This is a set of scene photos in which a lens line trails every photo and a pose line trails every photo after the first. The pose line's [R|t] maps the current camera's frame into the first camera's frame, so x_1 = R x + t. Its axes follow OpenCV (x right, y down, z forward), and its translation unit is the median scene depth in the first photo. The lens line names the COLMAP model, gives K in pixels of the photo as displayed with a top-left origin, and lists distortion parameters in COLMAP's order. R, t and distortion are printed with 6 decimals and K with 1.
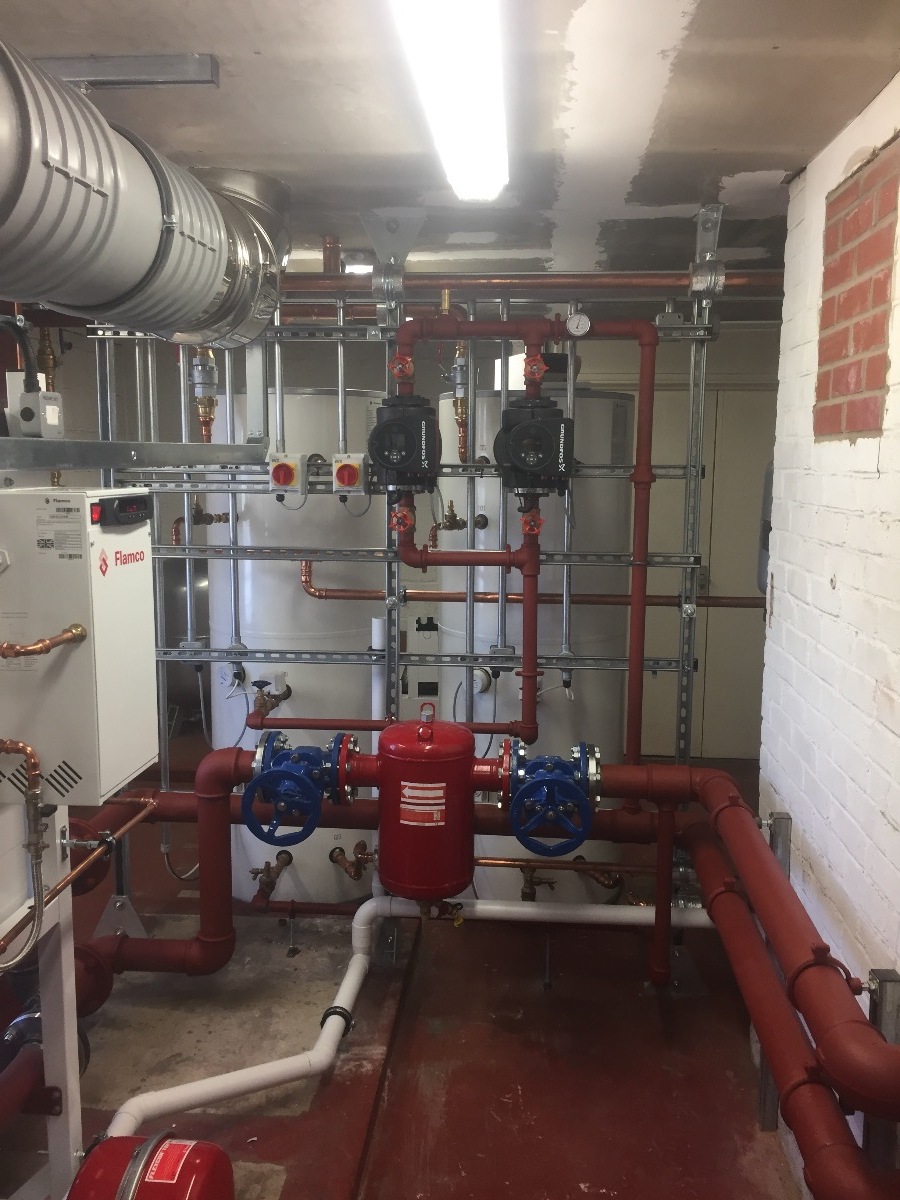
lens RADIAL K [[1023.4, 0, 454.8], [0, 1023.4, 598.9], [0, 0, 1]] dist [0.084633, -0.110592]
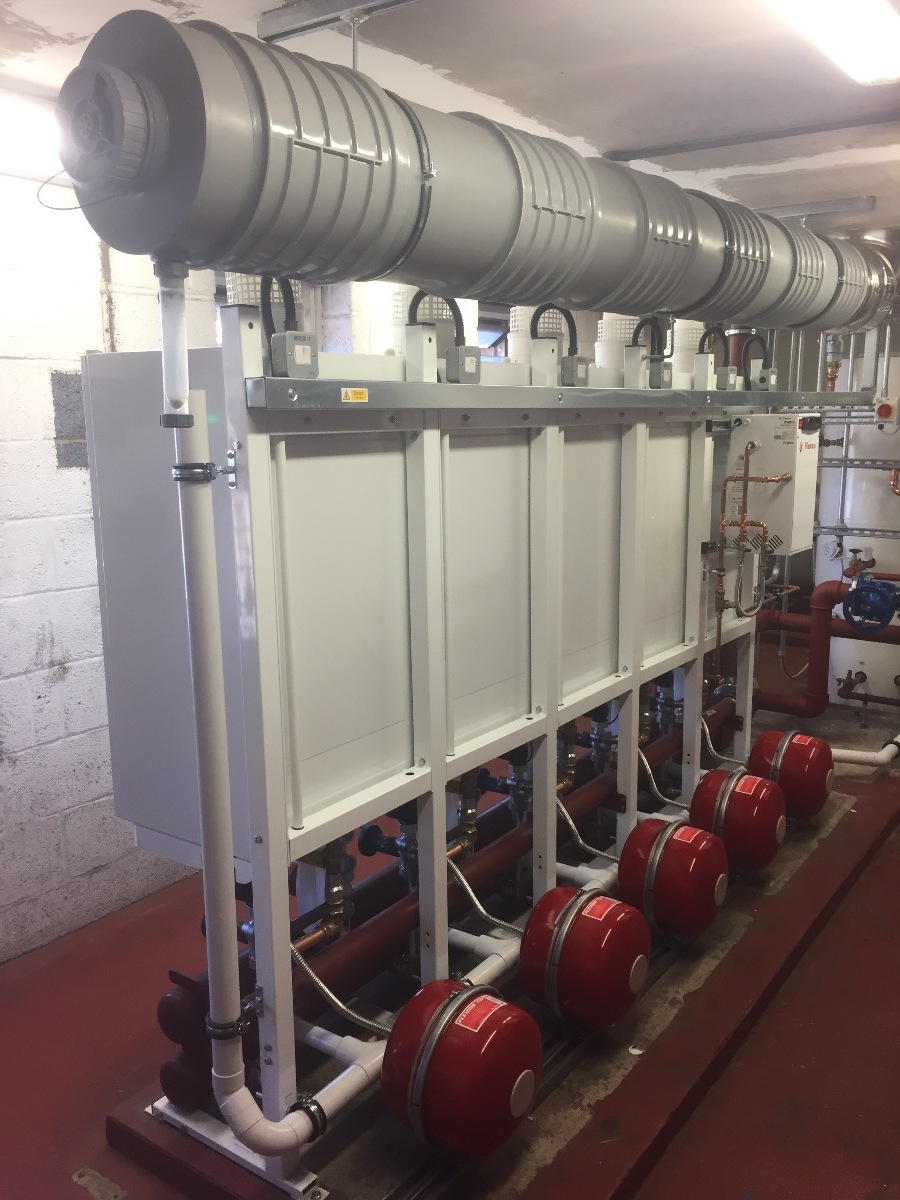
lens RADIAL K [[1023.4, 0, 454.8], [0, 1023.4, 598.9], [0, 0, 1]] dist [0.084633, -0.110592]
pose [[0.858793, 0.083718, -0.505436, 0.087278], [-0.061139, 0.996255, 0.061134, 0.102594], [0.508661, -0.021600, 0.860696, -0.663808]]
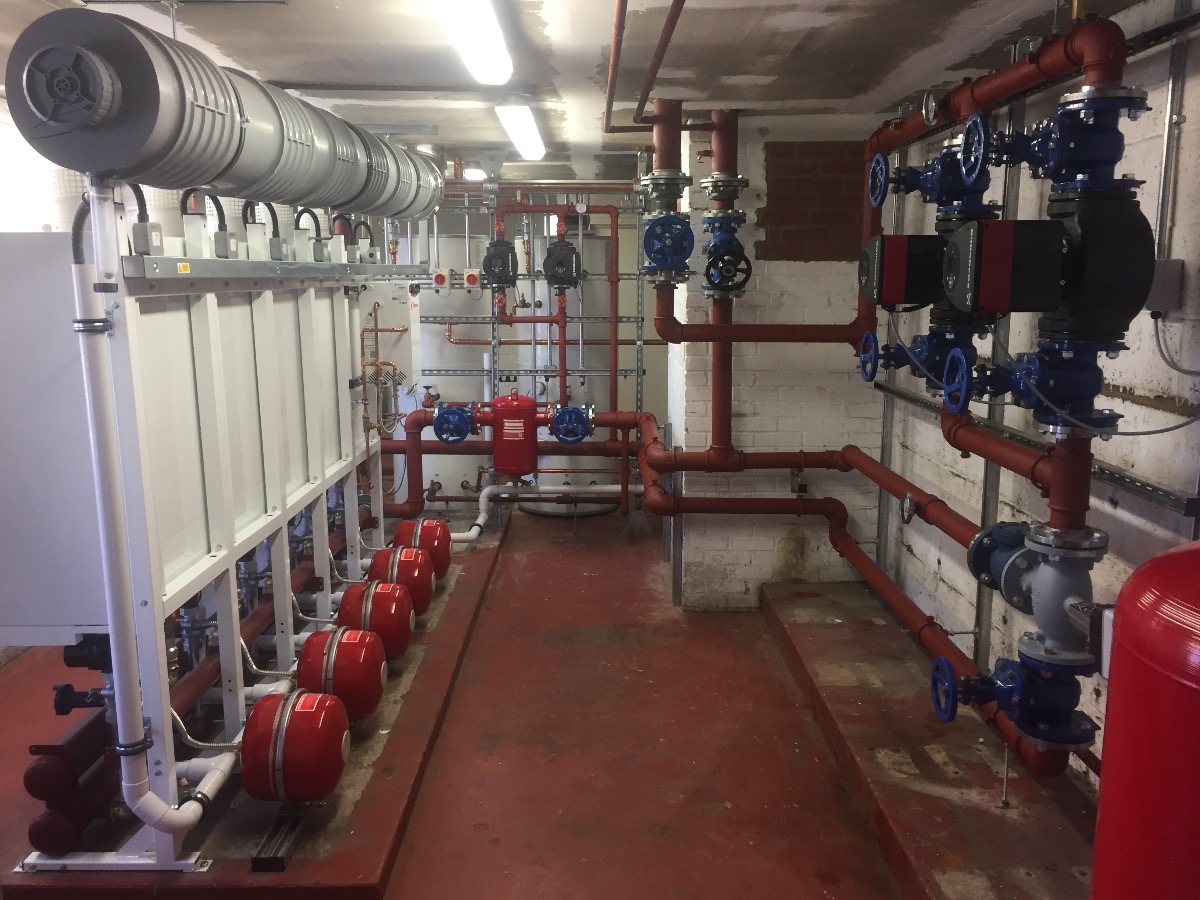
lens RADIAL K [[1023.4, 0, 594.1], [0, 1023.4, 446.3], [0, 0, 1]] dist [0.084633, -0.110592]
pose [[0.997157, -0.020115, 0.072623, -0.017101], [0.017877, 0.999349, 0.031333, 0.149064], [-0.073206, -0.029945, 0.996867, -1.047112]]
